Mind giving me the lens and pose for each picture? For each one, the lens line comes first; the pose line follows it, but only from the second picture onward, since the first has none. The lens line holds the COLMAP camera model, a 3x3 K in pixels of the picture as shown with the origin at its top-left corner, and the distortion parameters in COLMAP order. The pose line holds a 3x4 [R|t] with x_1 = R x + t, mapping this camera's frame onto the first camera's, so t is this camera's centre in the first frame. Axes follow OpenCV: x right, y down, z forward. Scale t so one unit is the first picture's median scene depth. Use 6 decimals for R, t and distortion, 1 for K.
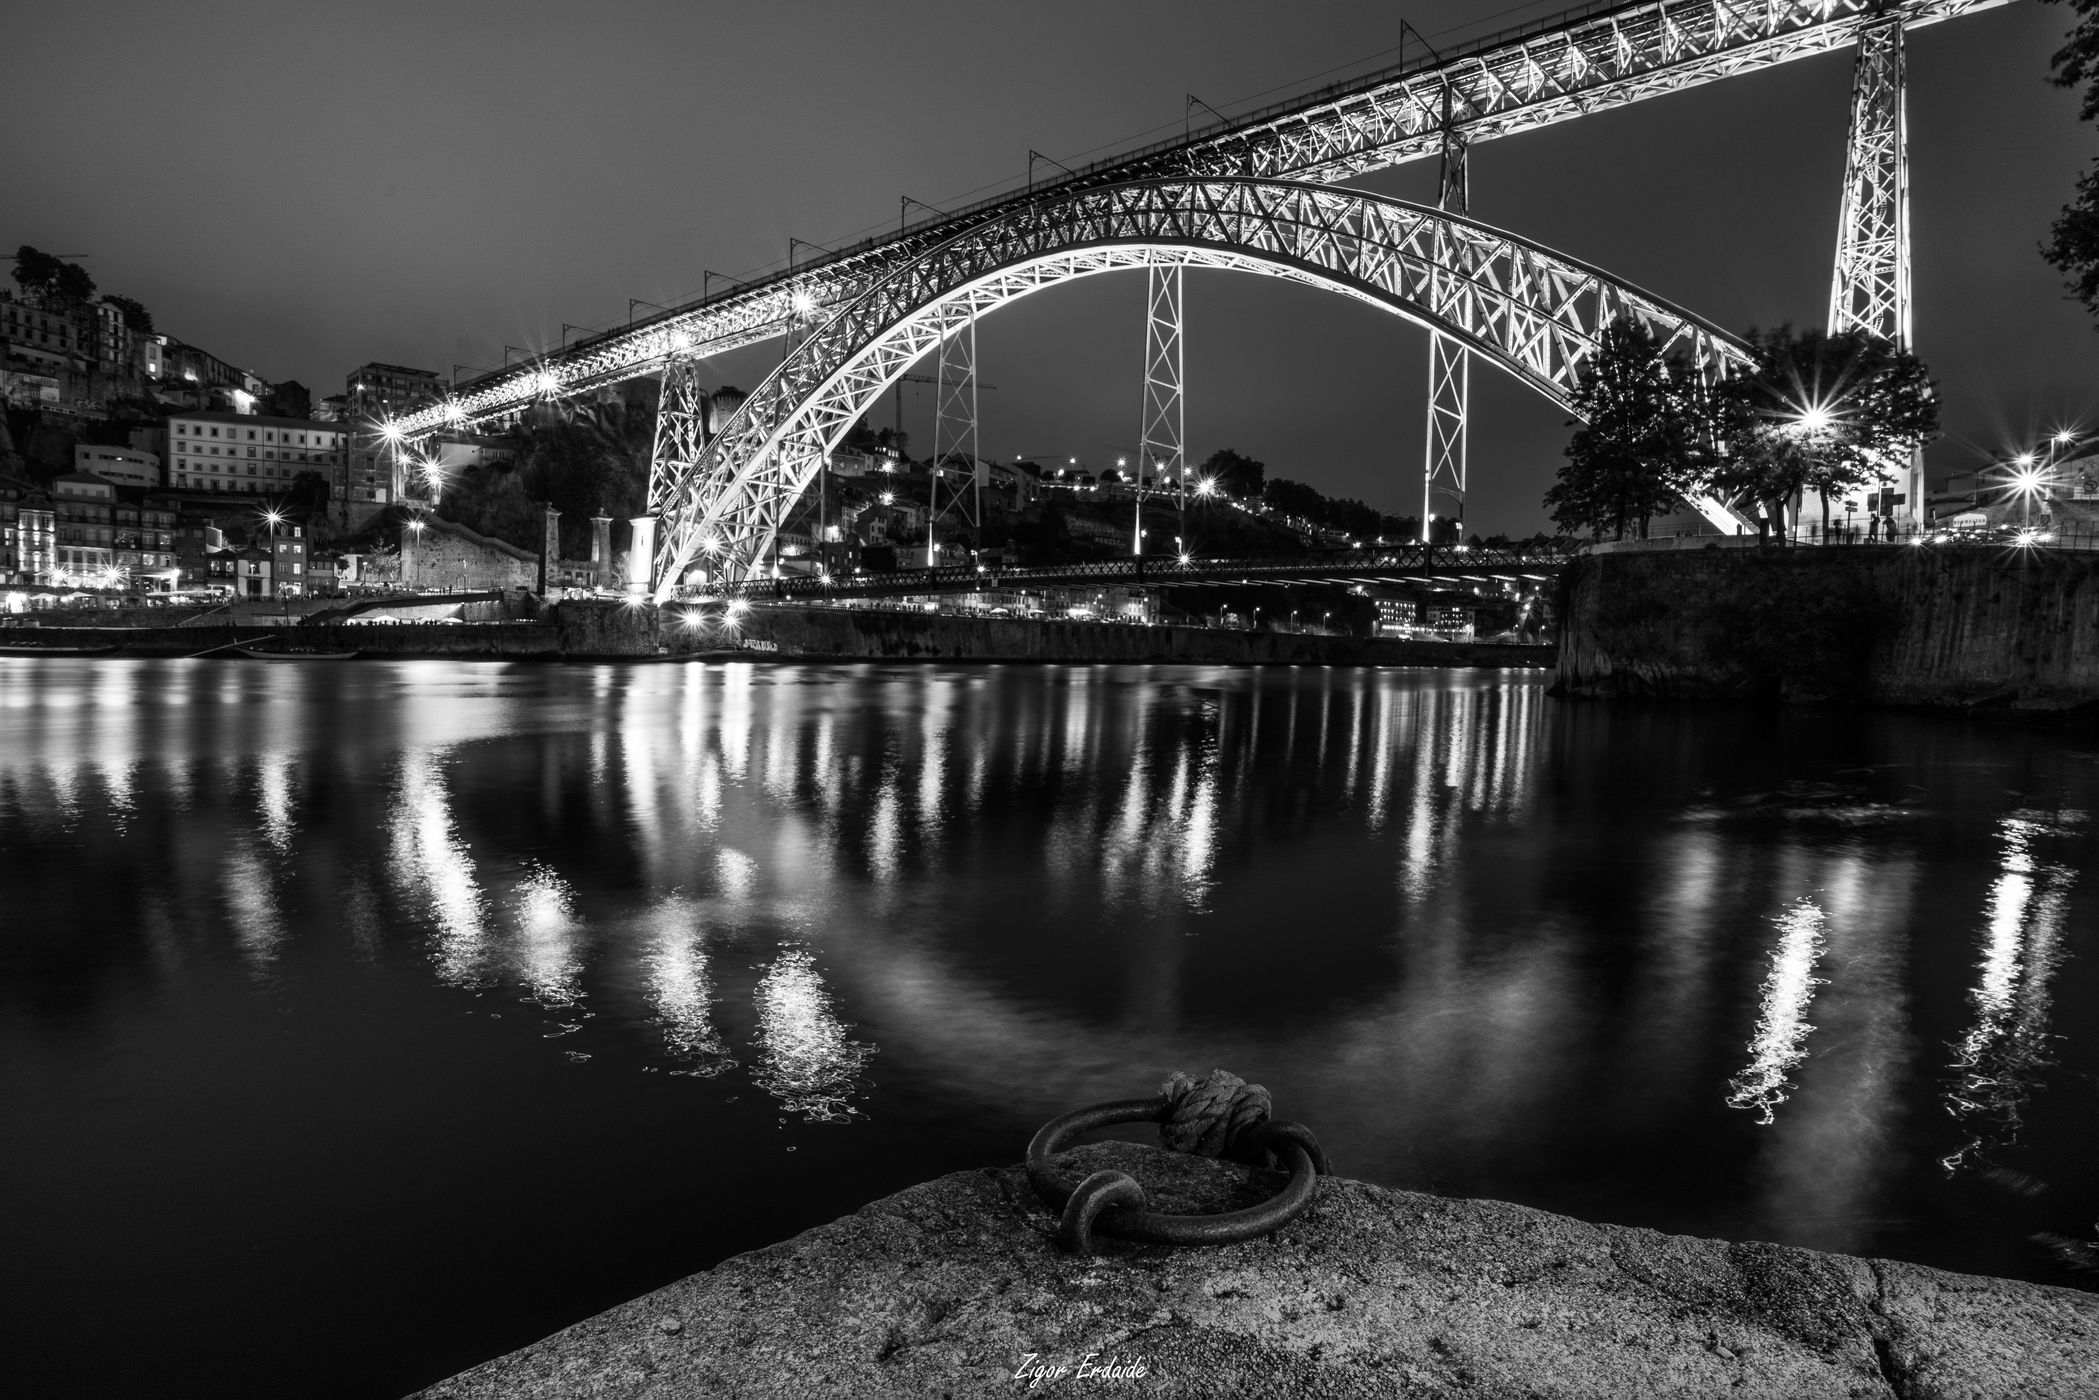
lens RADIAL K [[1148.5, 0, 1037.6], [0, 1148.5, 660.1], [0, 0, 1]] dist [0.002620, -0.000771]
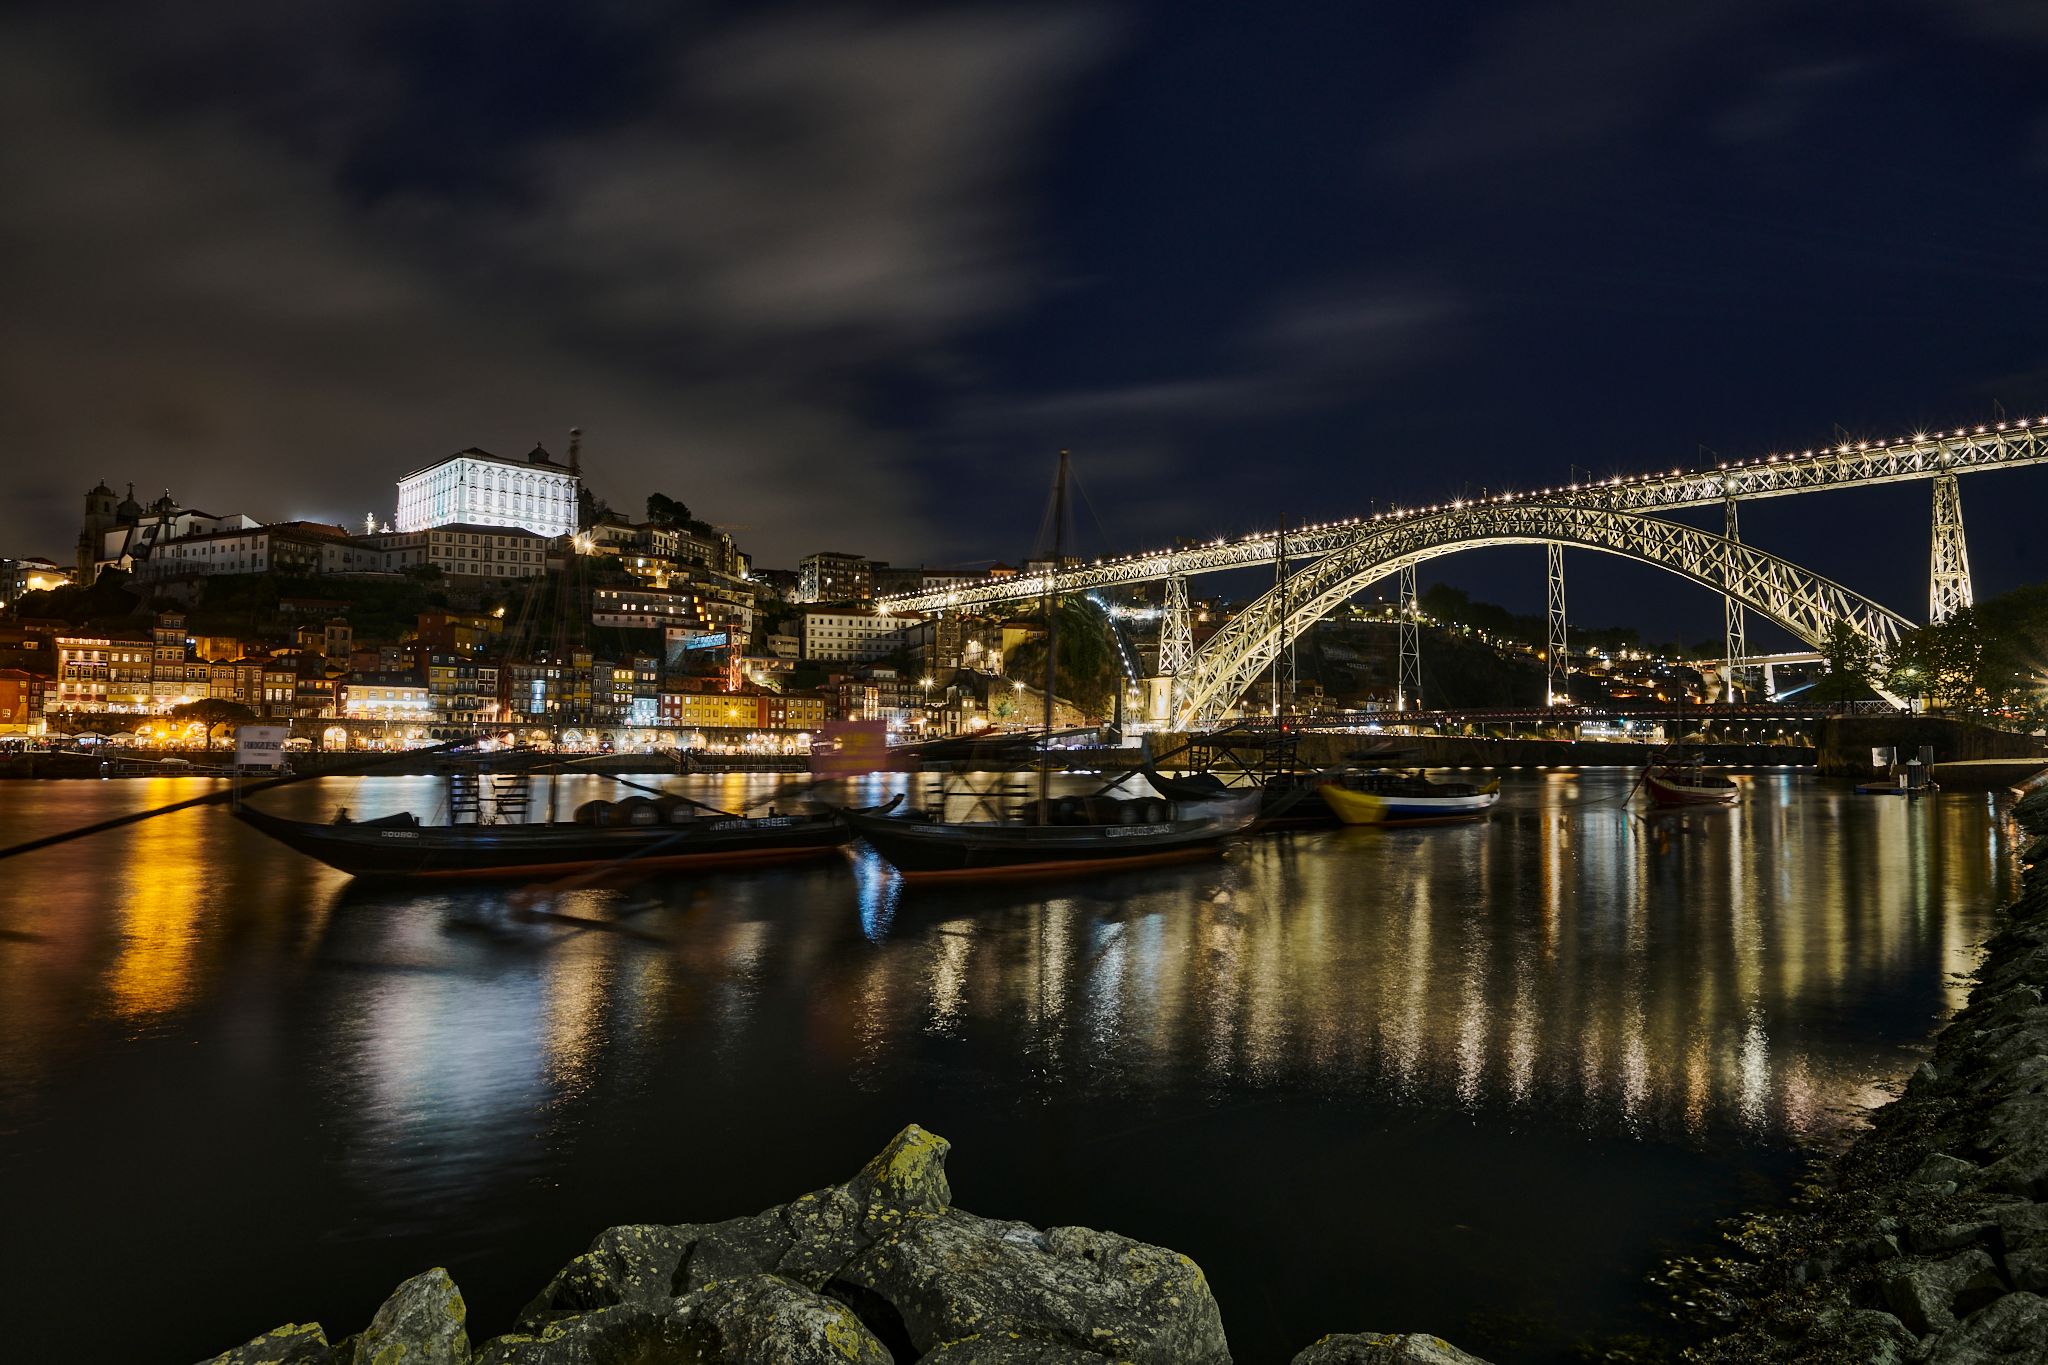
lens RADIAL K [[1172.9, 0, 1039.6], [0, 1172.9, 651.2], [0, 0, 1]] dist [-0.002494, -0.000689]
pose [[0.995084, -0.023369, -0.096237, -0.313821], [0.013872, 0.995070, -0.098204, -0.003798], [0.098057, 0.096387, 0.990502, -0.543605]]
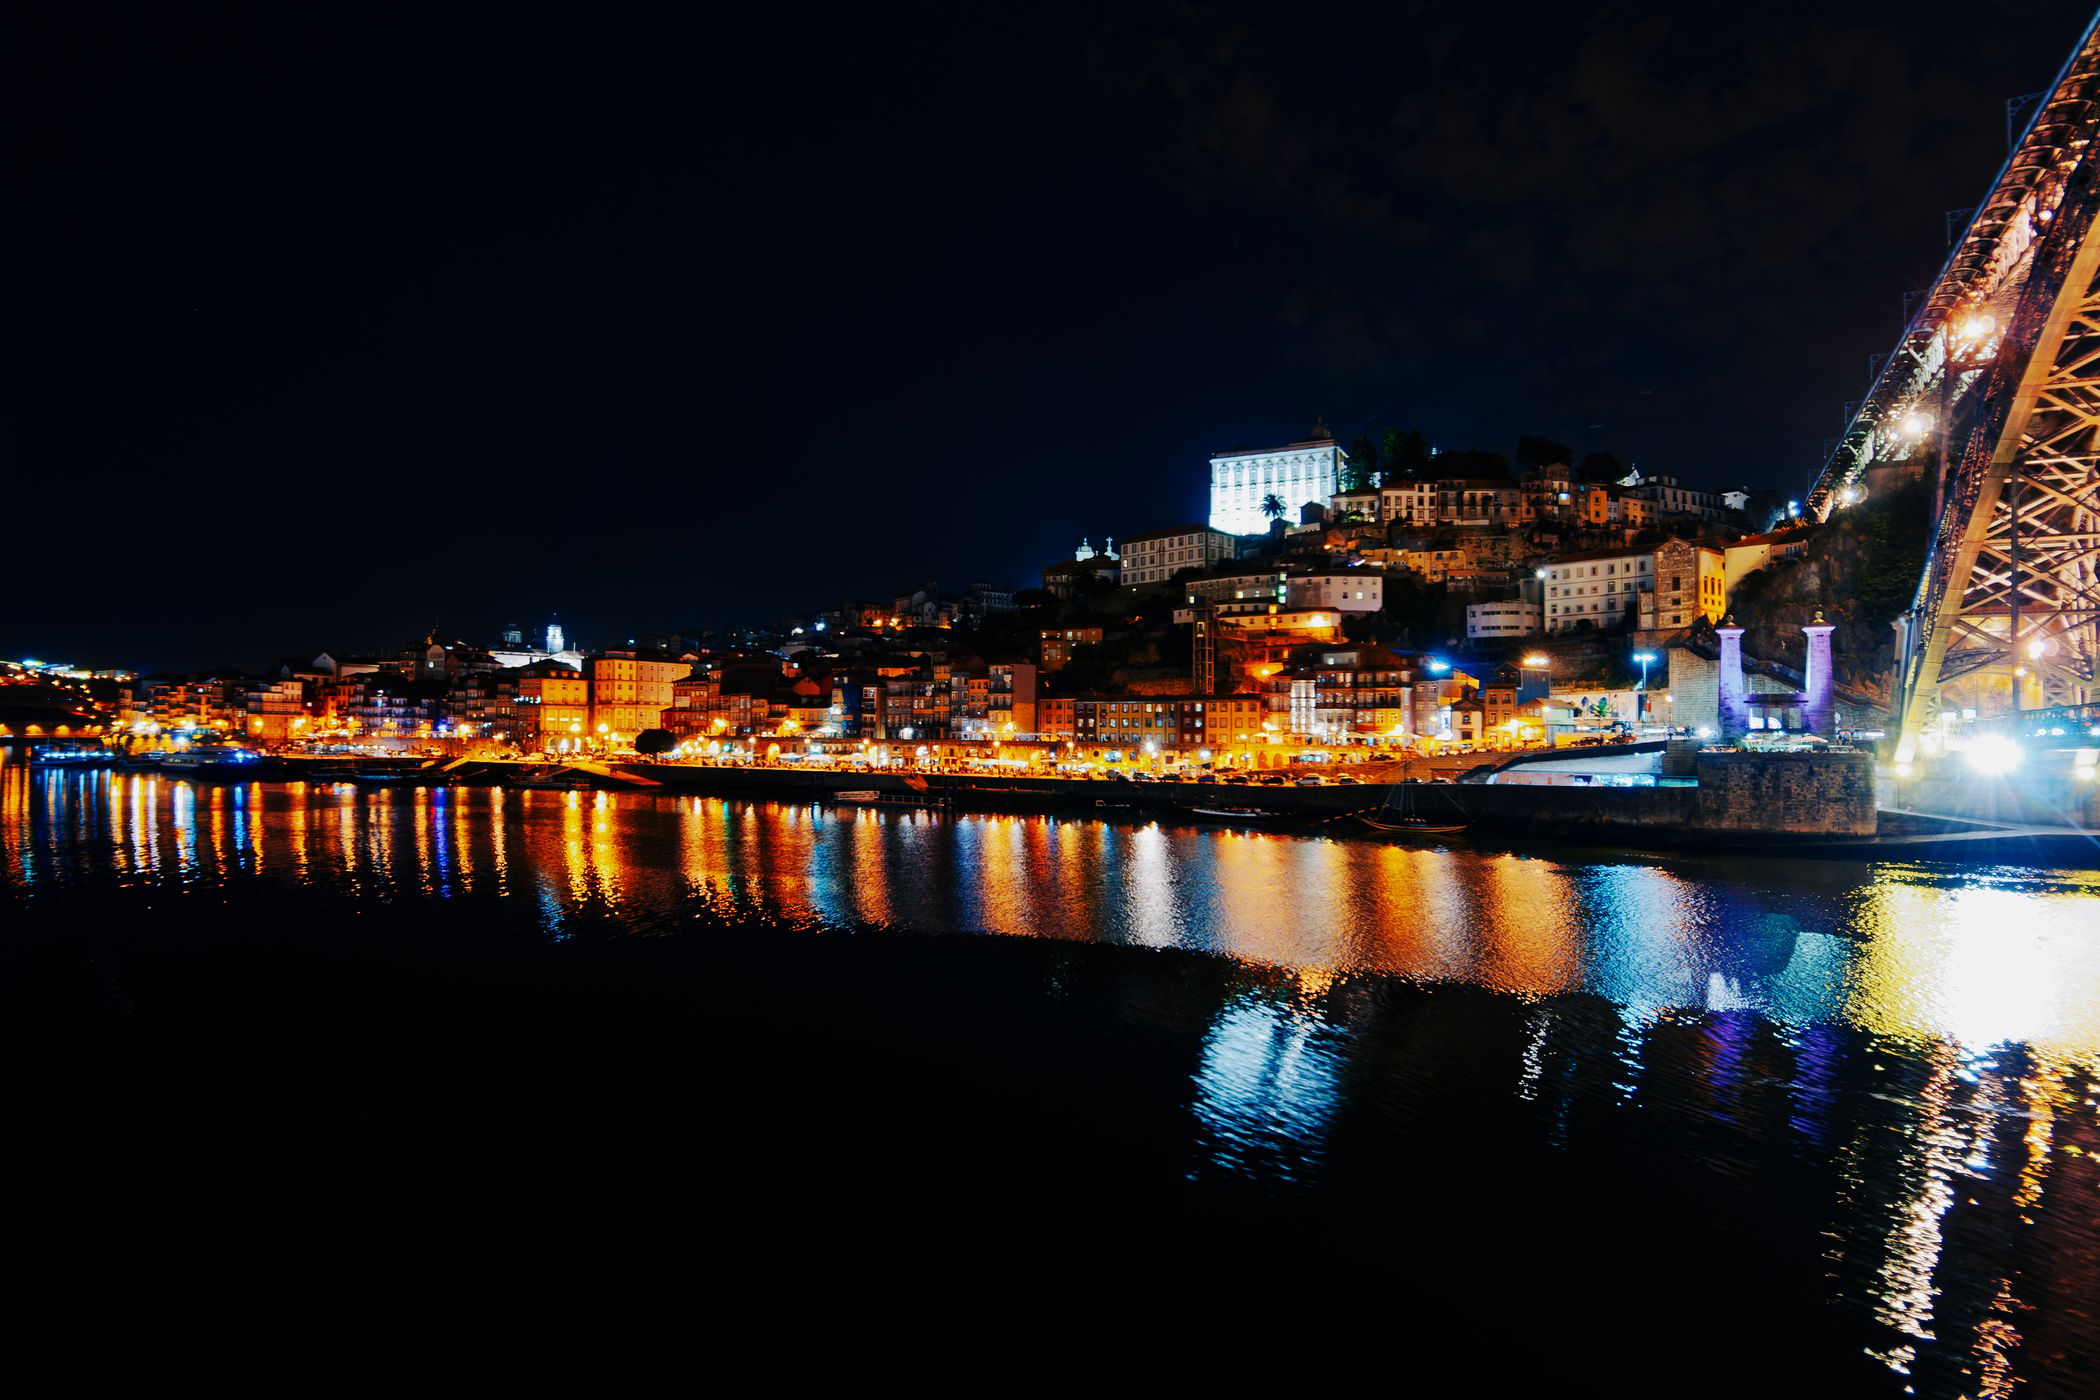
lens RADIAL K [[1149.1, 0, 1038.1], [0, 1149.1, 660.1], [0, 0, 1]] dist [0.002620, -0.000771]
pose [[0.201259, -0.074320, -0.976714, 0.173273], [-0.011422, 0.996872, -0.078208, -0.039563], [0.979471, 0.026896, 0.199781, 0.351323]]
